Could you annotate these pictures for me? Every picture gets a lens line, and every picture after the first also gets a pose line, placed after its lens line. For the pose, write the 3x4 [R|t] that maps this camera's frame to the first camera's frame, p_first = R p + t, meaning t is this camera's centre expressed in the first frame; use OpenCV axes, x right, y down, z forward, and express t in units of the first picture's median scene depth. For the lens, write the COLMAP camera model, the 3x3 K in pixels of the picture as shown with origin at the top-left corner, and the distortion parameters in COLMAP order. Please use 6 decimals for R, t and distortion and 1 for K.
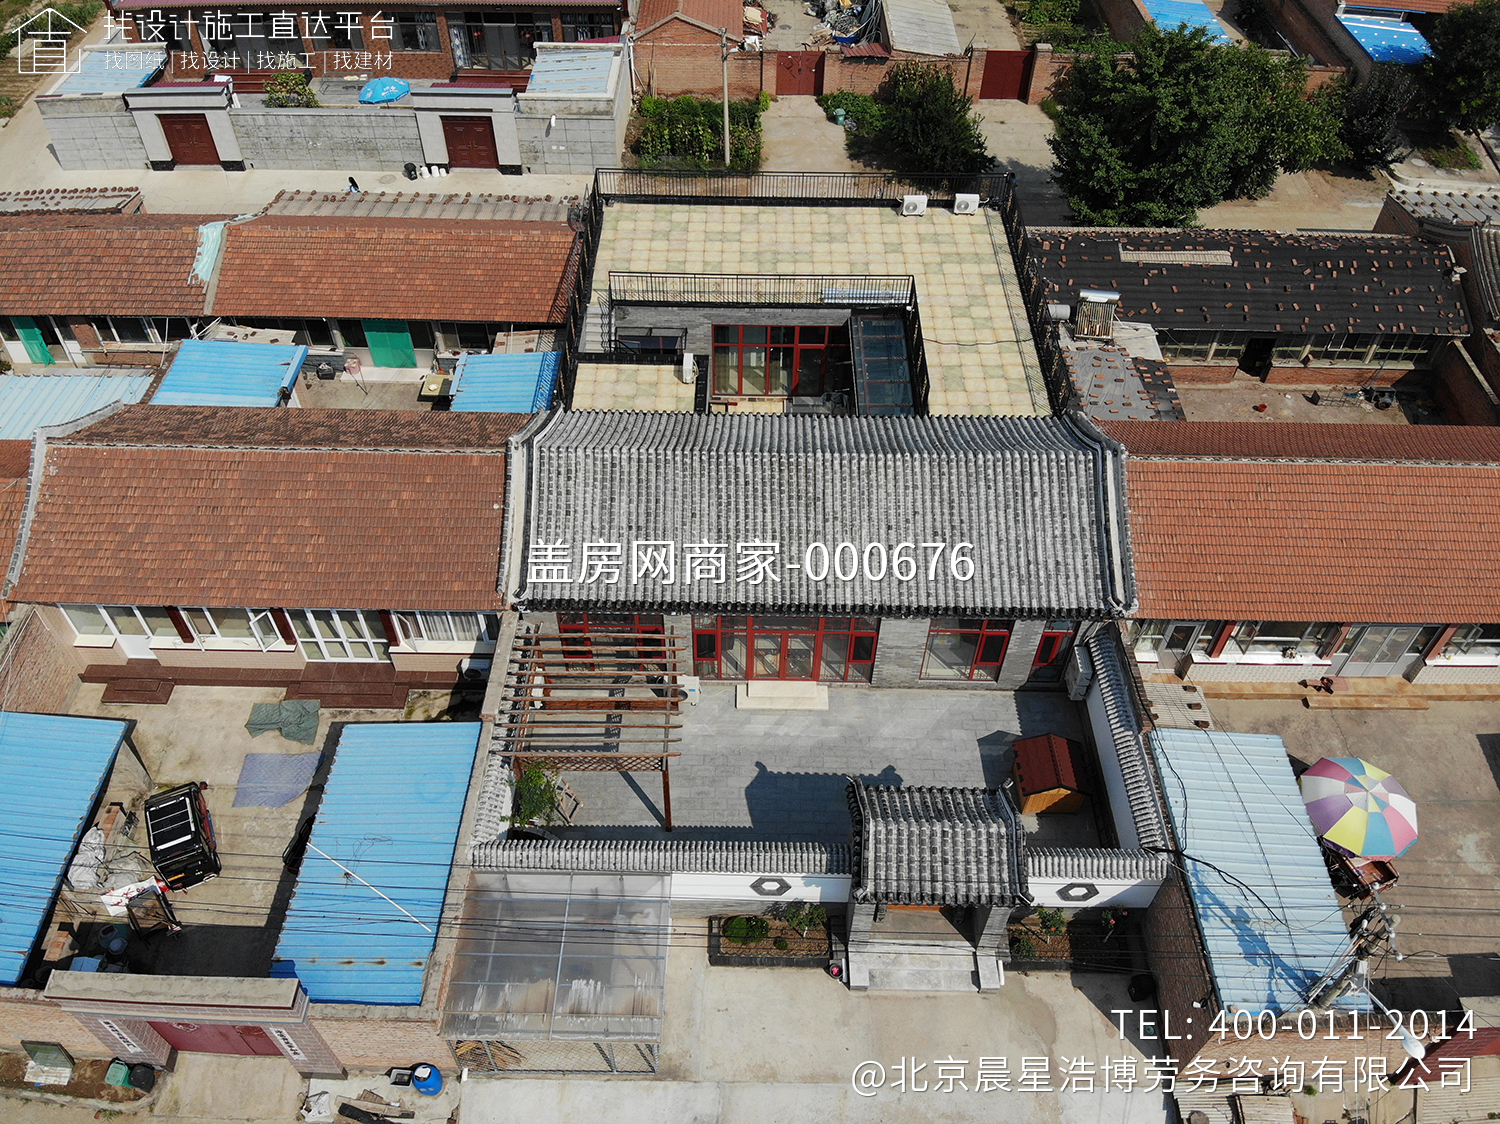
lens RADIAL K [[1403.7, 0, 742.1], [0, 1403.7, 494.9], [0, 0, 1]] dist [0.069727, -0.249691]
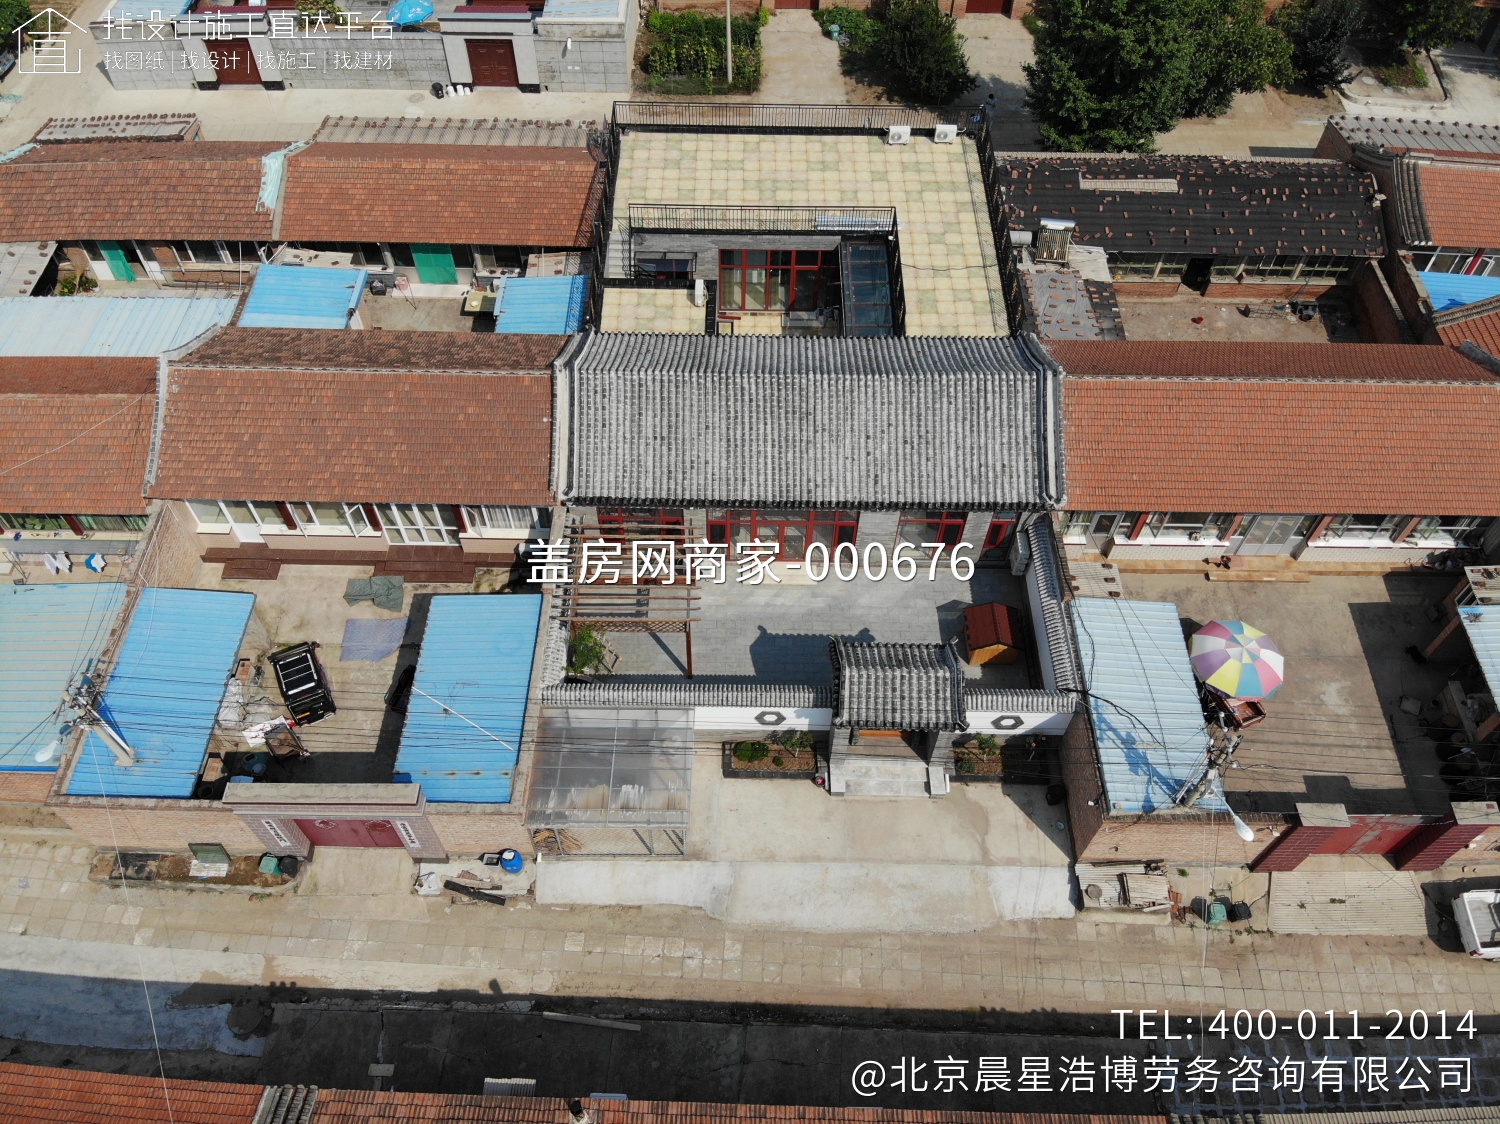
lens RADIAL K [[1403.7, 0, 754.2], [0, 1403.7, 570.9], [0, 0, 1]] dist [0.069727, -0.249691]
pose [[0.999943, -0.001913, 0.010539, -0.006915], [0.000350, 0.989227, 0.146390, -0.039147], [-0.010706, -0.146378, 0.989171, -0.219495]]
